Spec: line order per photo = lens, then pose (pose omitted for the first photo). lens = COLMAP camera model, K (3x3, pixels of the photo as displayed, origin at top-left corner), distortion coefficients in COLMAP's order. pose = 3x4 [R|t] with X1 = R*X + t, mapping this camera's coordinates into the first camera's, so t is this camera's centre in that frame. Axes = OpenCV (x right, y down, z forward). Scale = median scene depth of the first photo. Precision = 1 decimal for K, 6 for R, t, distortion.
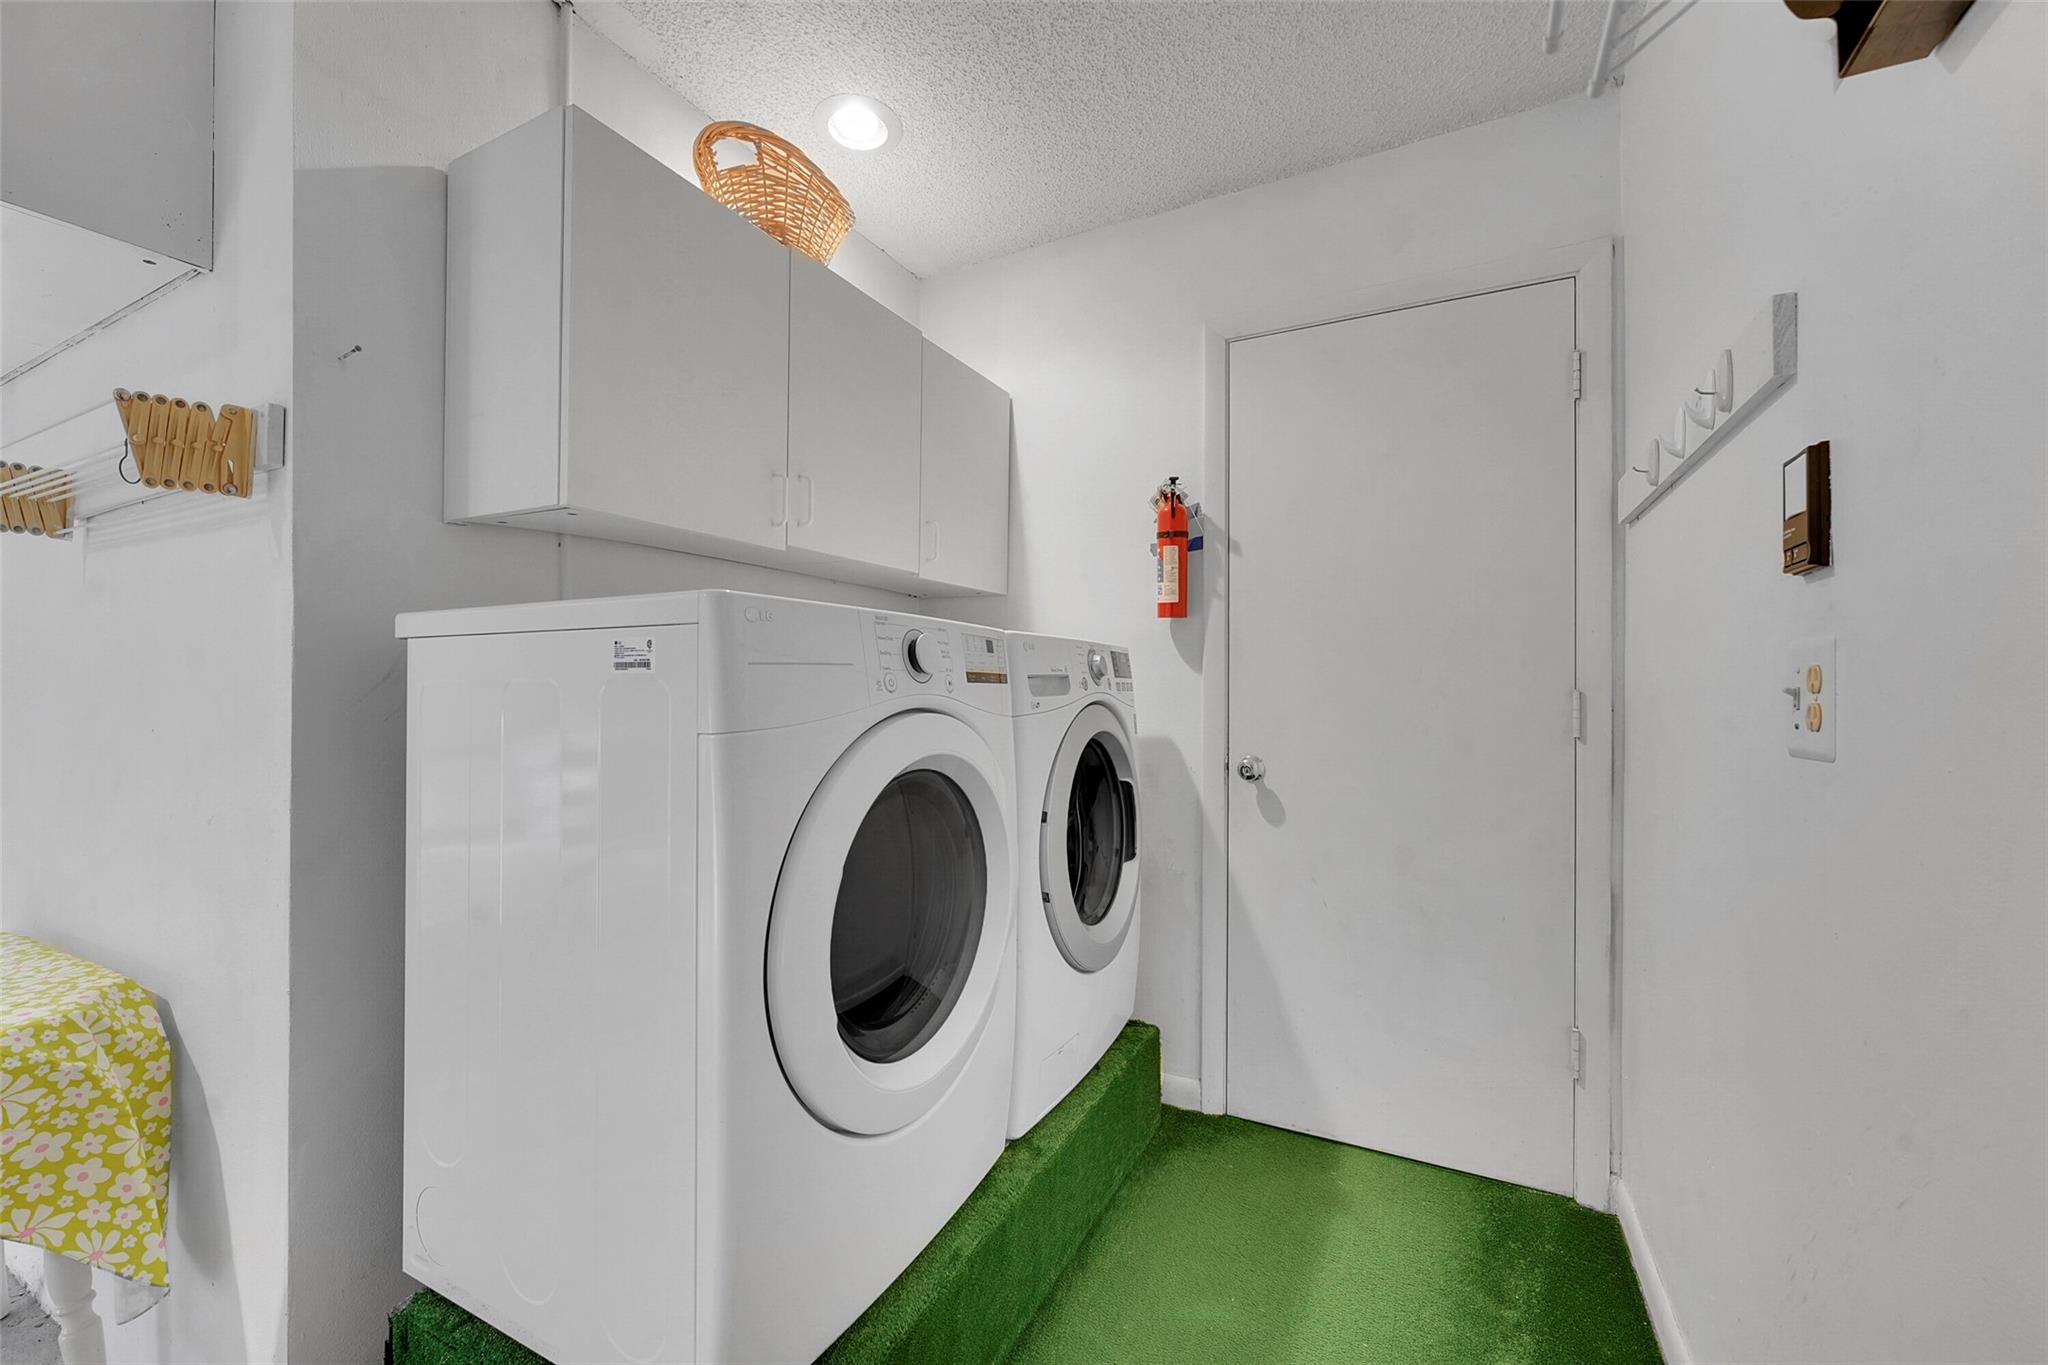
lens RADIAL K [[809.2, 0, 1021.8], [0, 809.2, 686.5], [0, 0, 1]] dist [-0.004443, -0.000312]
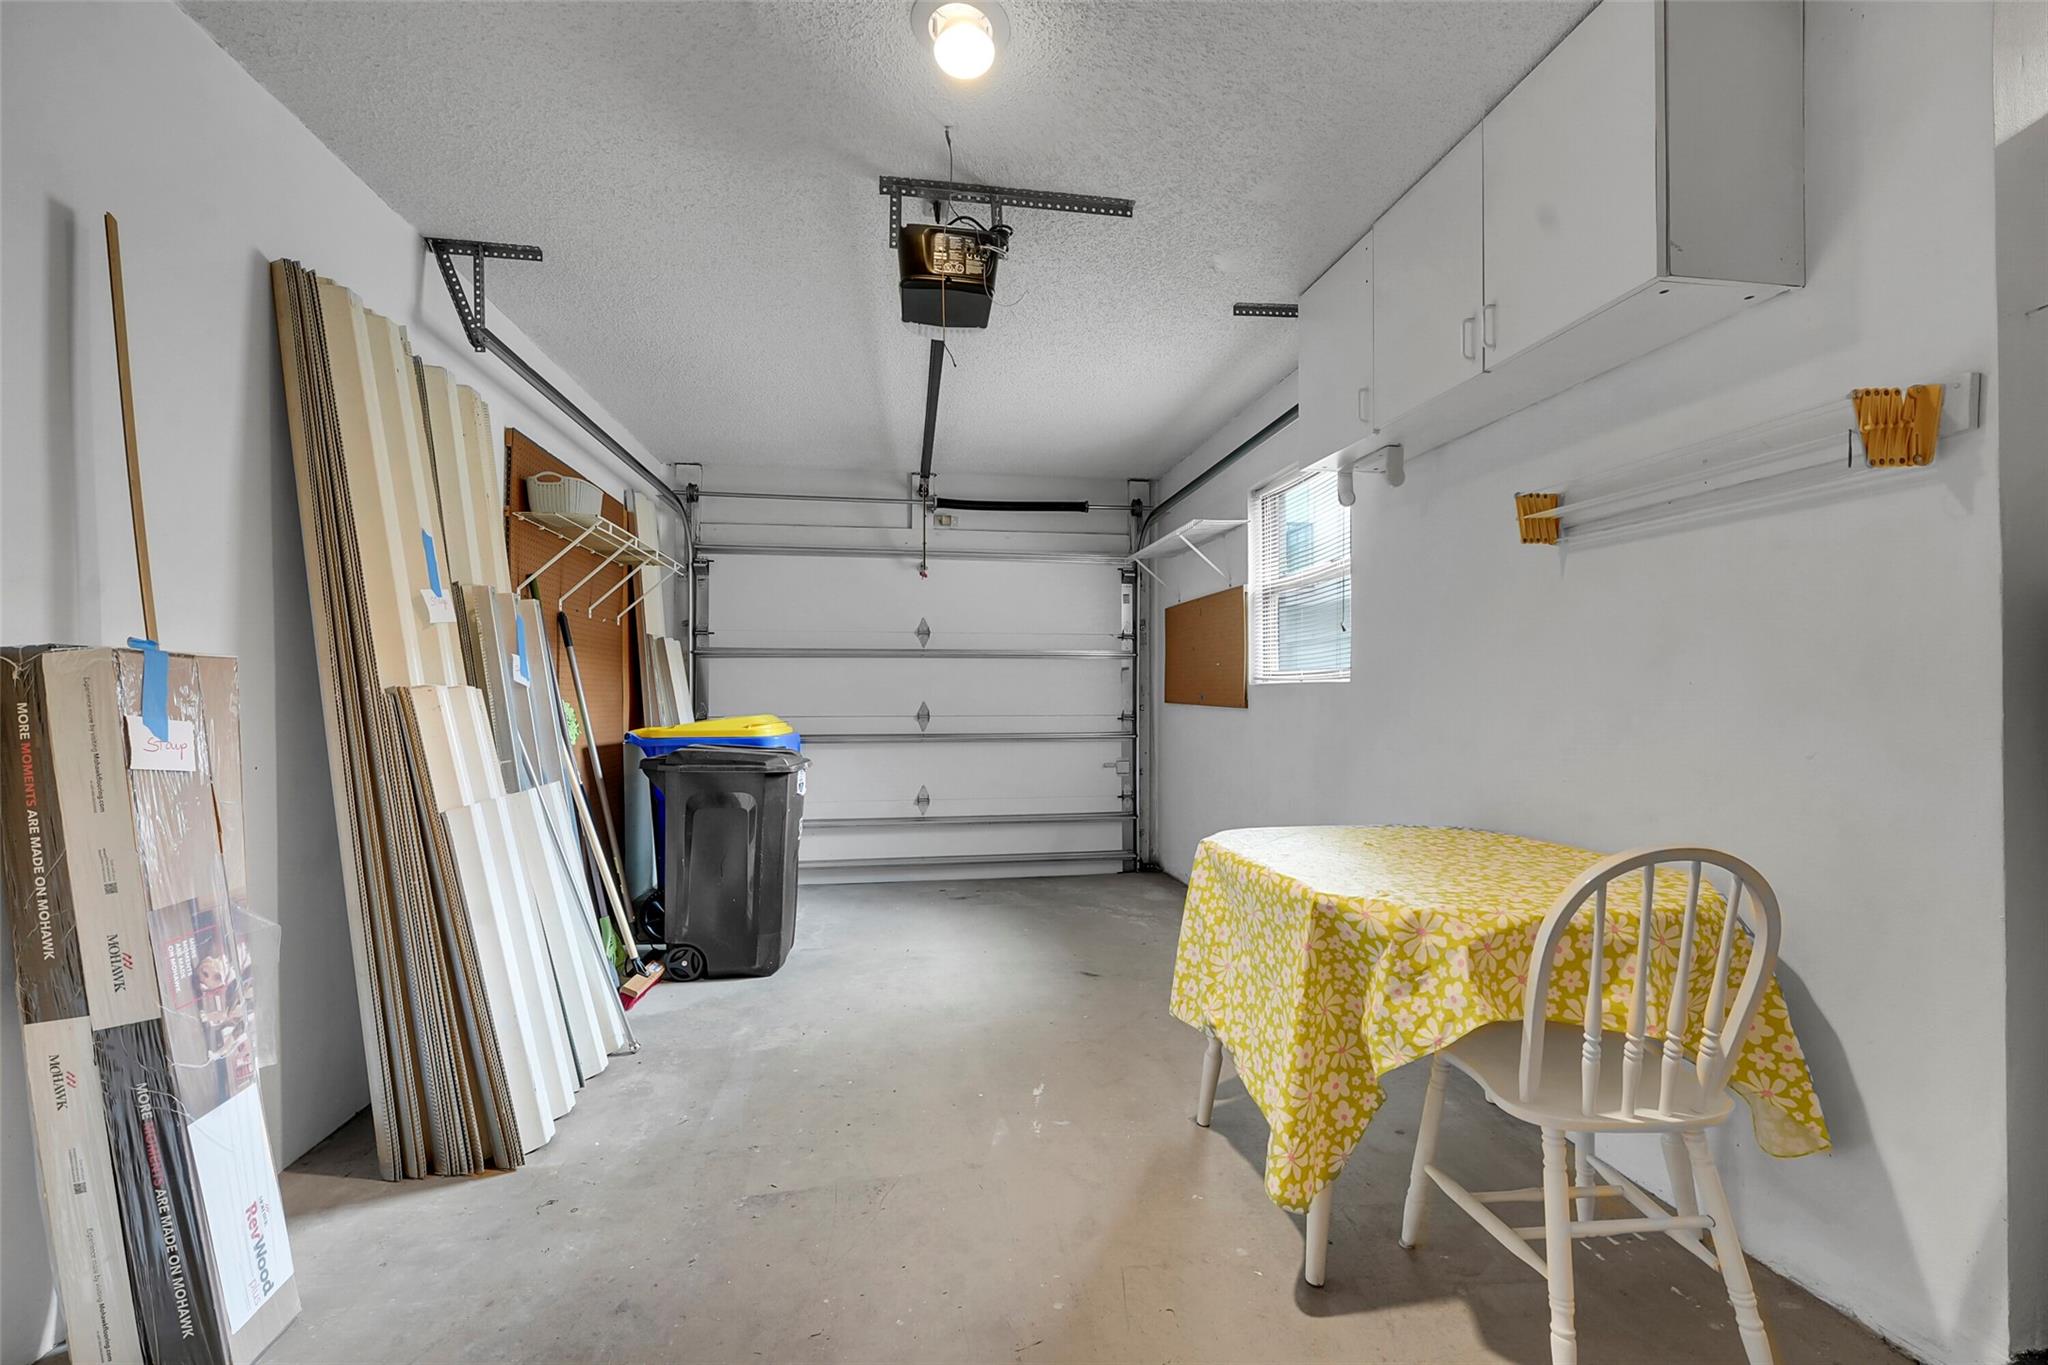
lens RADIAL K [[809.2, 0, 1028.4], [0, 809.2, 678.3], [0, 0, 1]] dist [-0.004443, -0.000312]
pose [[0.603569, -0.000354, -0.797311, -0.842541], [0.000926, 1.000000, 0.000257, 0.059110], [0.797310, -0.000894, 0.603569, -0.673169]]
